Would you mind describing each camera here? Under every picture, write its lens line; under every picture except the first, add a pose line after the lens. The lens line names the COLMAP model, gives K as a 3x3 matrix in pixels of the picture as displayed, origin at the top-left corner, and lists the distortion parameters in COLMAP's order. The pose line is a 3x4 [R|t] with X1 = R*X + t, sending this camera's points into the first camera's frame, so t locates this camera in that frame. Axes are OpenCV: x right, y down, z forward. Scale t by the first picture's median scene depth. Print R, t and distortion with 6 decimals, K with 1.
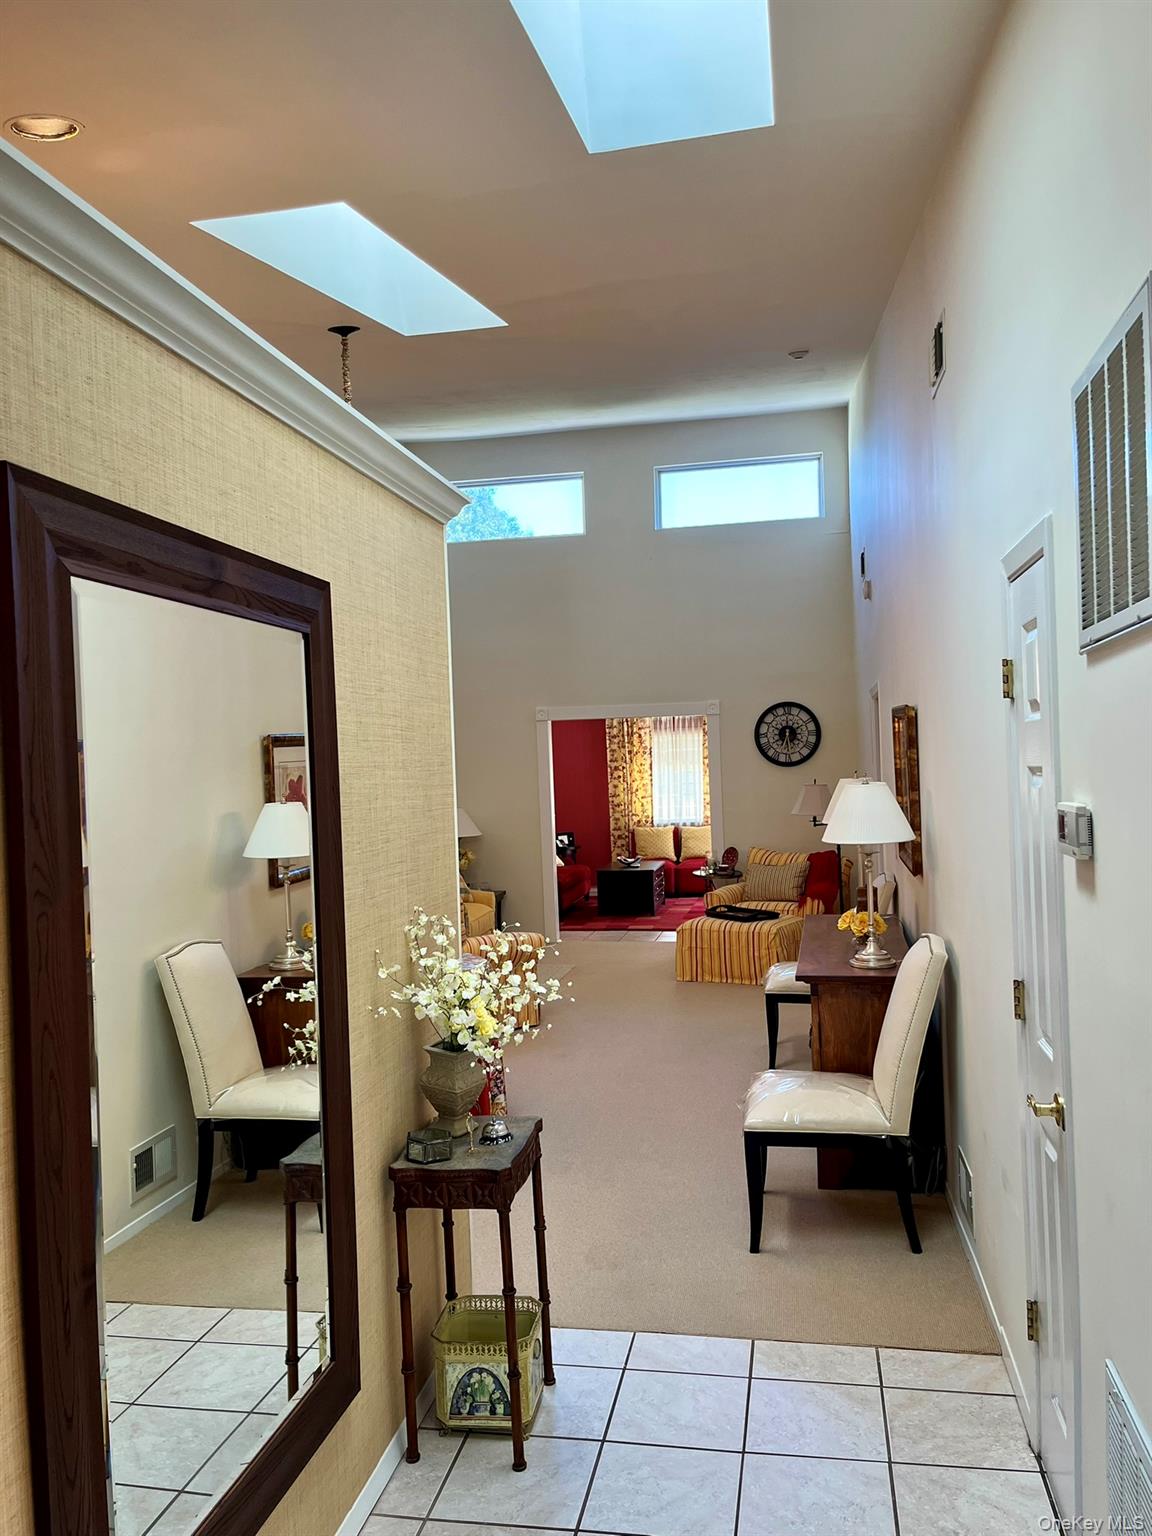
lens RADIAL K [[1162.4, 0, 577.3], [0, 1162.4, 770.7], [0, 0, 1]] dist [0.056022, 0.000579]
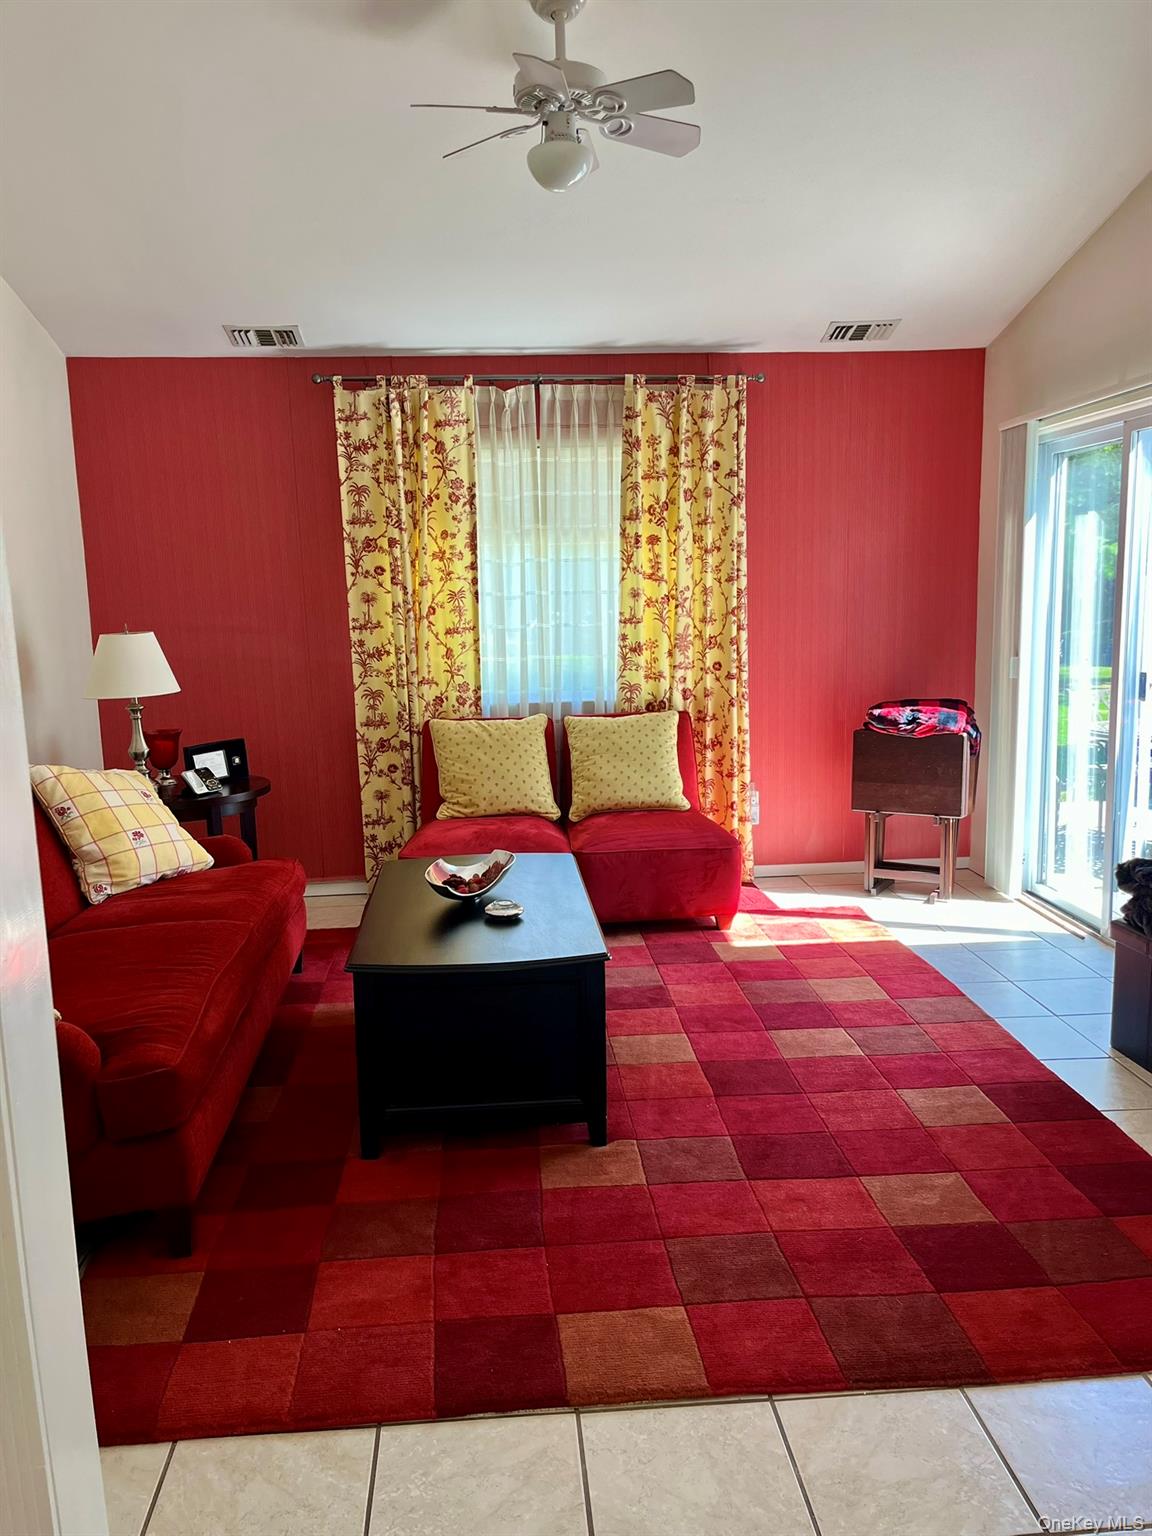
lens RADIAL K [[1162.4, 0, 580.8], [0, 1162.4, 772.9], [0, 0, 1]] dist [0.056022, 0.000579]
pose [[0.963457, -0.029288, 0.266255, 0.000125], [-0.010471, 0.989127, 0.146693, 0.013410], [-0.267657, -0.144121, 0.952675, 0.651741]]
